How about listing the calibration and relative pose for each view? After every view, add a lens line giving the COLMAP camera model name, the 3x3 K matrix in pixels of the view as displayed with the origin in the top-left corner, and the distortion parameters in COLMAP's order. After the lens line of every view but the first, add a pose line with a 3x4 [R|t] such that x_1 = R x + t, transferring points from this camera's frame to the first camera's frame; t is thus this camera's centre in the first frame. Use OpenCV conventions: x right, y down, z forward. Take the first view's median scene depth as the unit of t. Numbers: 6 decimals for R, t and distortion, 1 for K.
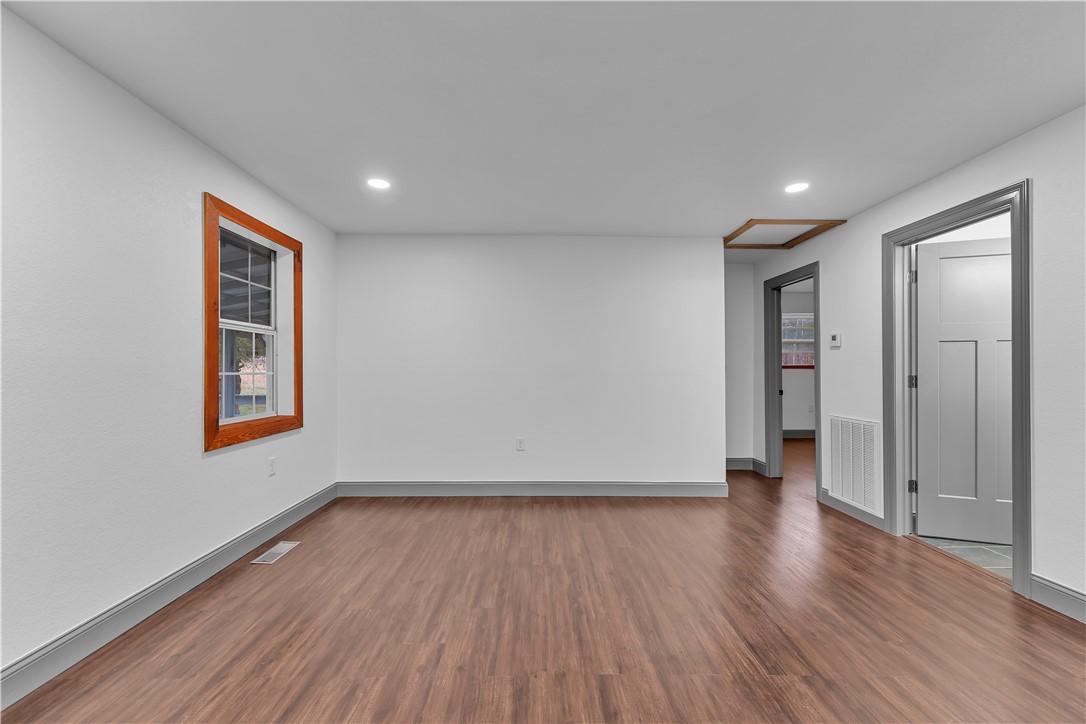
lens RADIAL K [[443.2, 0, 543.5], [0, 443.2, 368.3], [0, 0, 1]] dist [0.003724, 0.000169]
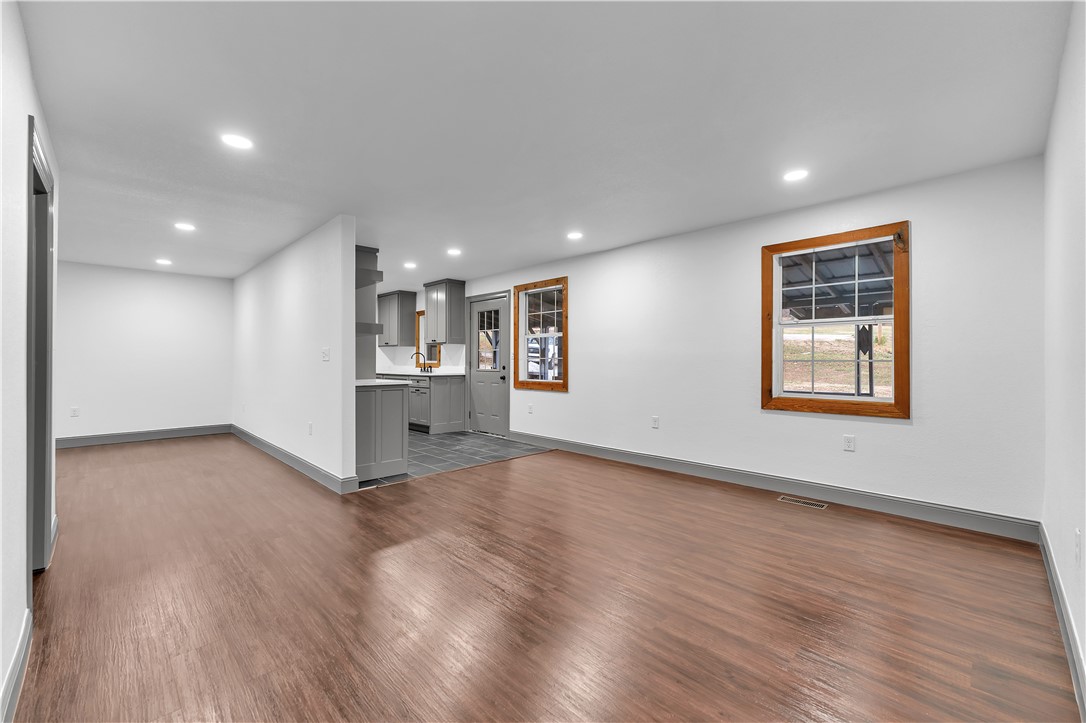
lens RADIAL K [[443.2, 0, 542.2], [0, 443.2, 360.2], [0, 0, 1]] dist [0.003724, 0.000169]
pose [[-0.719820, -0.005324, -0.694140, 0.914319], [-0.002403, 0.999984, -0.005178, 0.022604], [0.694157, -0.002060, -0.719821, 1.596398]]
